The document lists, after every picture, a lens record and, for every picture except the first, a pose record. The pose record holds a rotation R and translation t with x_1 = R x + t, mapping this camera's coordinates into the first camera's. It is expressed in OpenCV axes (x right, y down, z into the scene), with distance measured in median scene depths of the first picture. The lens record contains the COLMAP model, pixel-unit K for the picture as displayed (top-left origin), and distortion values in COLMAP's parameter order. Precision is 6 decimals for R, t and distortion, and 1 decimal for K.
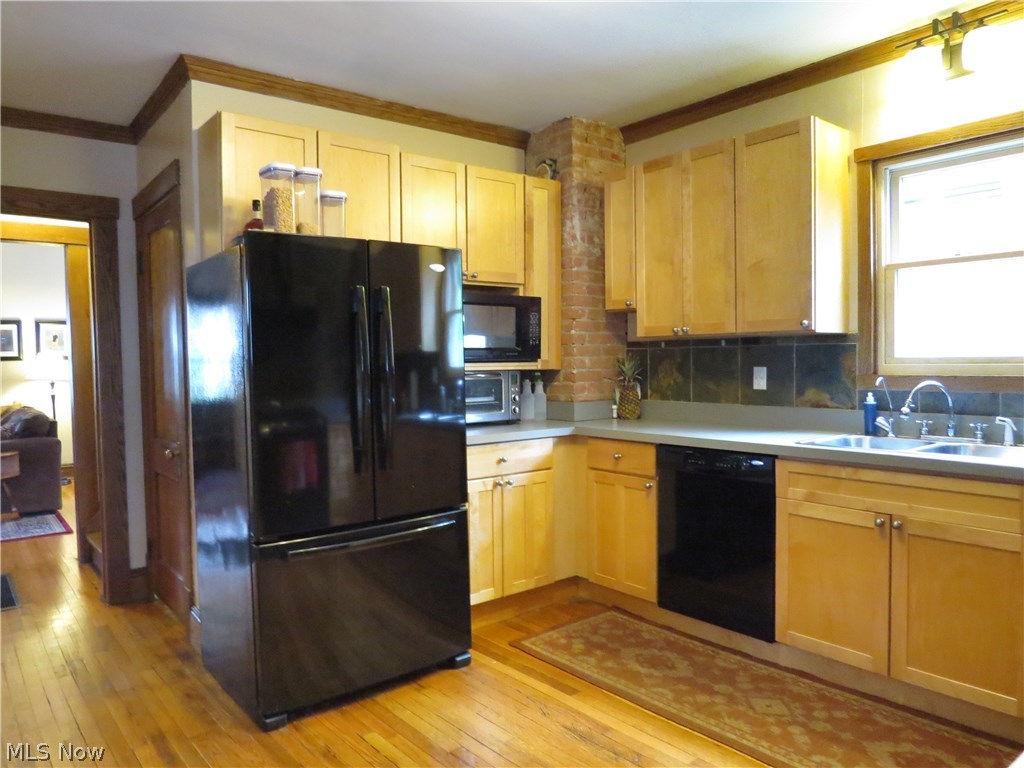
lens RADIAL K [[727.9, 0, 519.4], [0, 727.9, 385.9], [0, 0, 1]] dist [-0.011588, -0.001485]
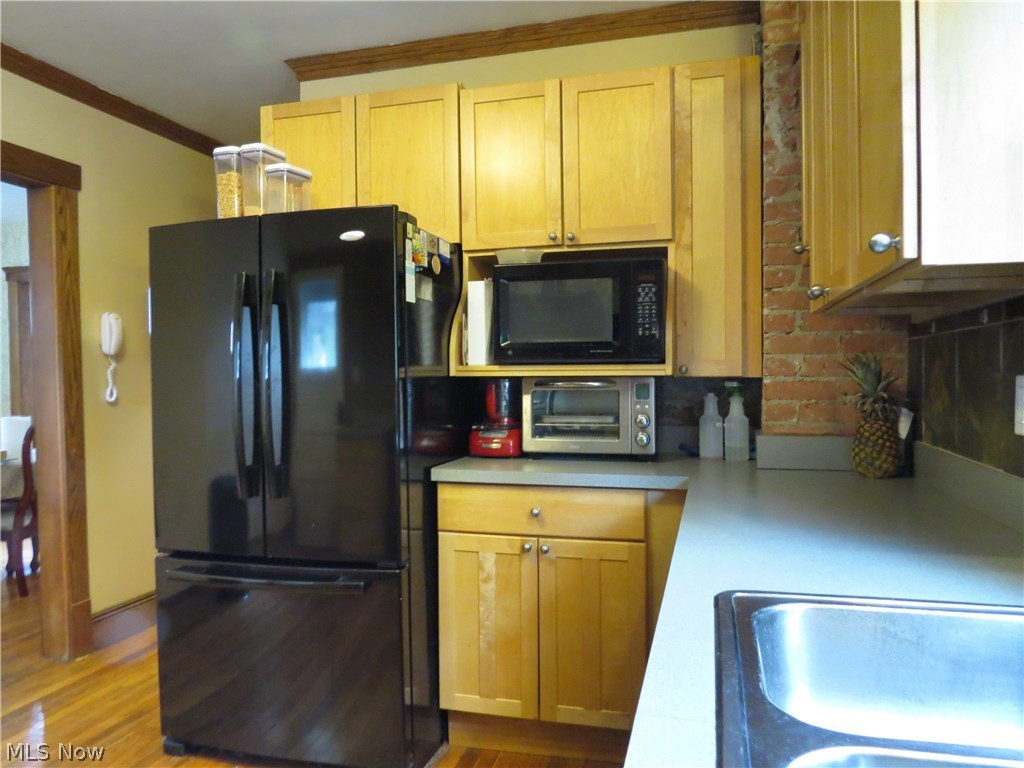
lens RADIAL K [[753.8, 0, 512.0], [0, 753.8, 384.0], [0, 0, 1]] dist [-0.011230, -0.002456]
pose [[0.576460, 0.018337, -0.816919, 0.484299], [-0.032018, 0.999487, -0.000159, -0.012062], [0.816498, 0.026248, 0.576752, 0.548446]]
